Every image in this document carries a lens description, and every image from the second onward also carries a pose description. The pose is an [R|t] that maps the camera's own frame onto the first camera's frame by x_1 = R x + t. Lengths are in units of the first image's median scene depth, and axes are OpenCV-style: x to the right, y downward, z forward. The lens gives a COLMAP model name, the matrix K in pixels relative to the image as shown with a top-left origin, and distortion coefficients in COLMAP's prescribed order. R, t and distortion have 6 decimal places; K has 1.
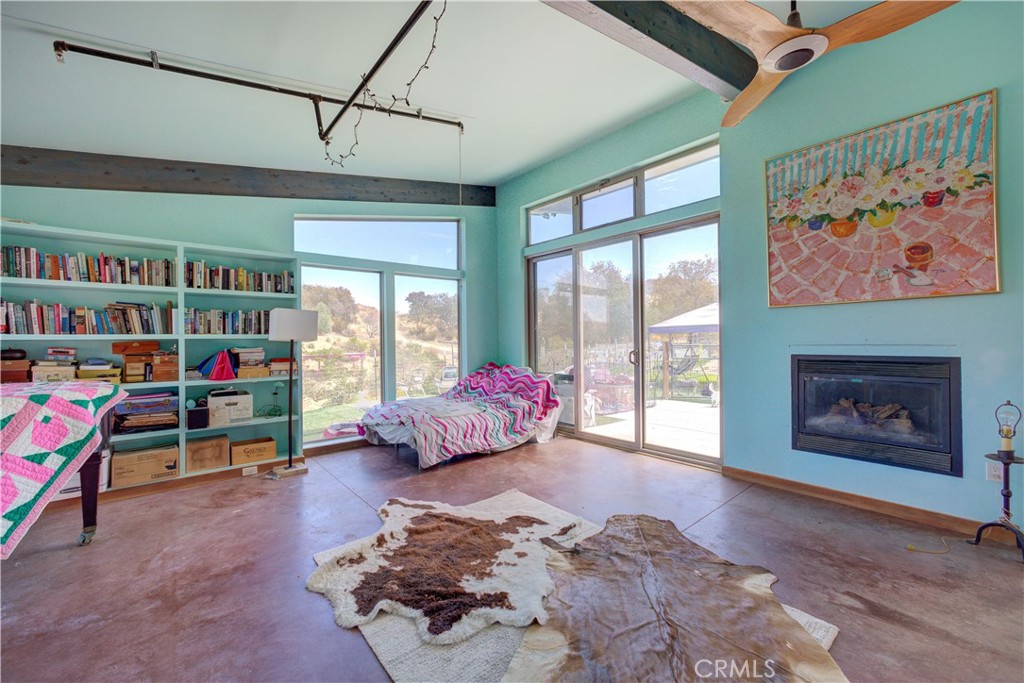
lens RADIAL K [[404.4, 0, 510.3], [0, 404.4, 339.5], [0, 0, 1]] dist [-0.026941, 0.012237]
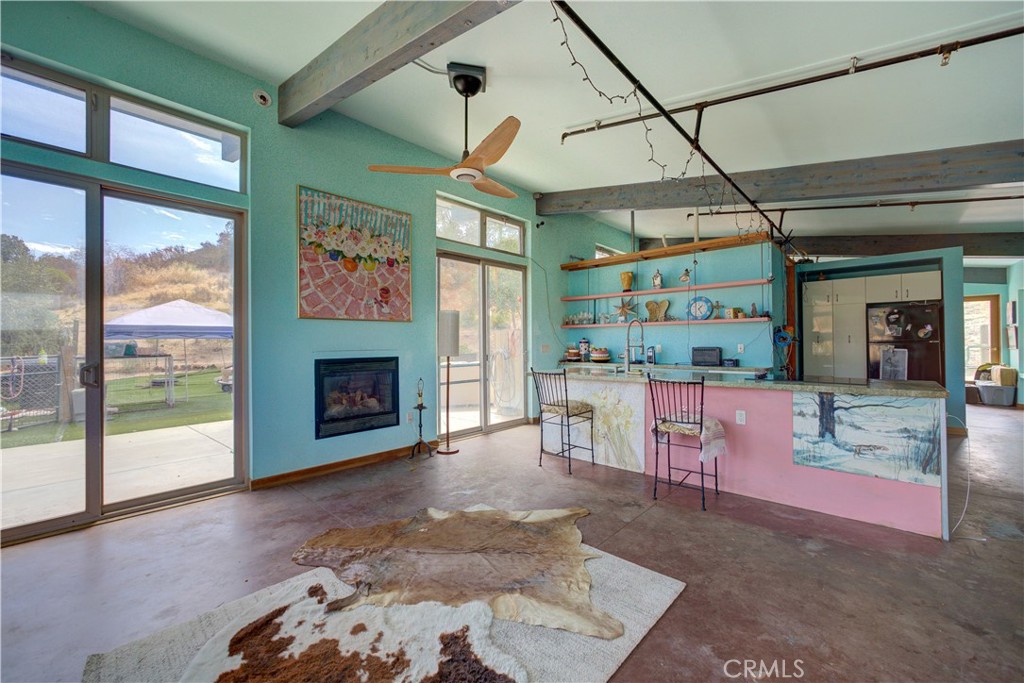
lens RADIAL K [[404.4, 0, 510.3], [0, 404.4, 339.5], [0, 0, 1]] dist [-0.026941, 0.012237]
pose [[-0.125496, 0.019481, 0.991903, -0.553279], [0.007775, 0.999796, -0.018653, 0.005413], [-0.992064, 0.005372, -0.125621, 0.585689]]
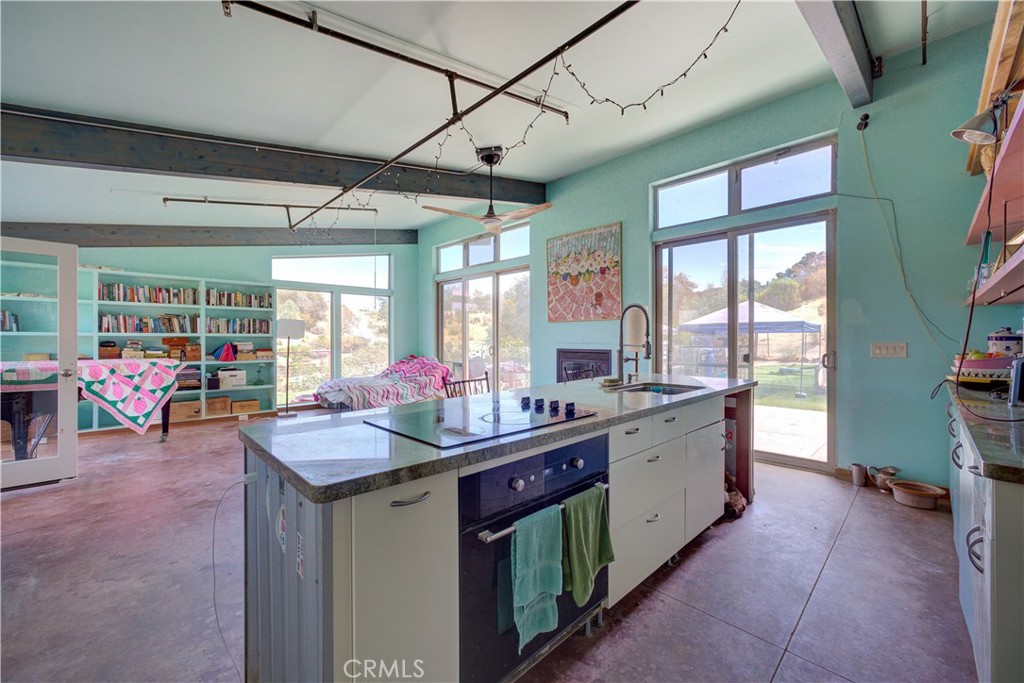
lens RADIAL K [[404.4, 0, 510.3], [0, 404.4, 339.5], [0, 0, 1]] dist [-0.026941, 0.012237]
pose [[0.997947, 0.010490, 0.063187, 0.385125], [-0.010643, 0.999941, 0.002092, -0.004940], [-0.063161, -0.002760, 0.998000, -0.816420]]
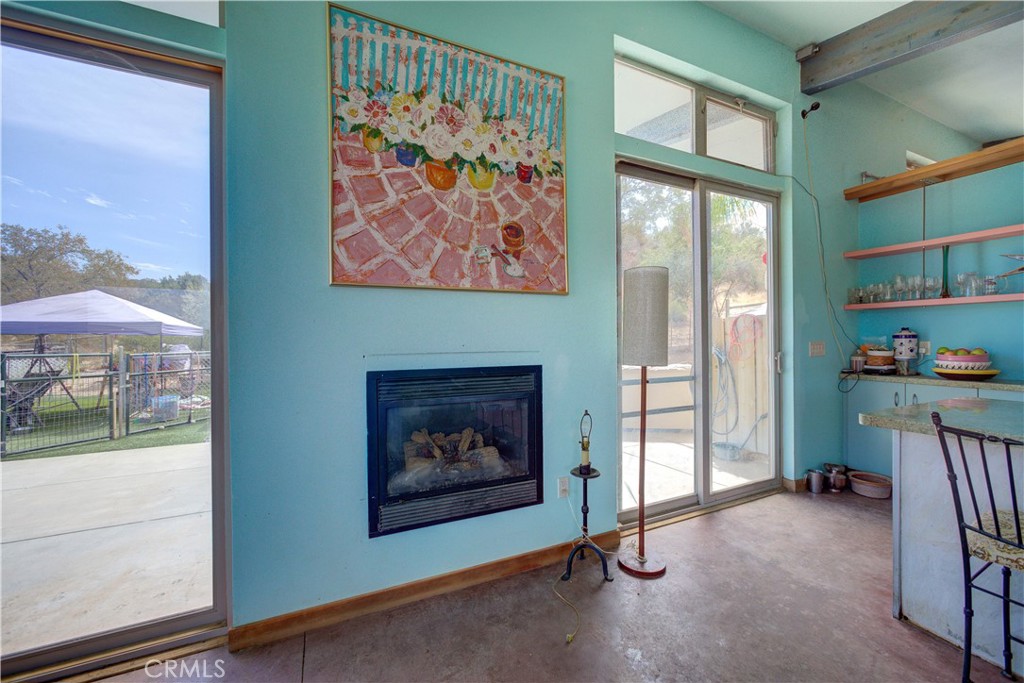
lens RADIAL K [[404.4, 0, 510.3], [0, 404.4, 339.5], [0, 0, 1]] dist [-0.026941, 0.012237]
pose [[0.261072, 0.007794, 0.965288, 0.208316], [0.003255, 0.999955, -0.008954, -0.002252], [-0.965314, 0.005479, 0.261035, 0.665448]]
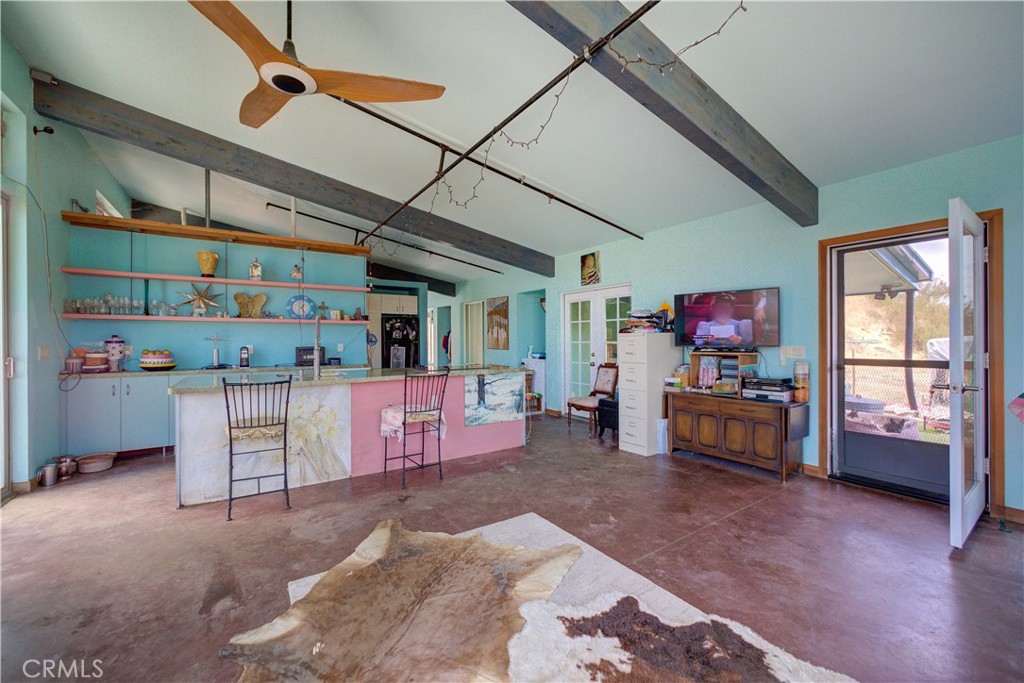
lens RADIAL K [[404.4, 0, 510.3], [0, 404.4, 339.5], [0, 0, 1]] dist [-0.026941, 0.012237]
pose [[-0.994341, 0.015070, 0.105160, 0.008382], [0.014628, 0.999881, -0.004970, 0.001680], [-0.105223, -0.003404, -0.994443, 1.142261]]
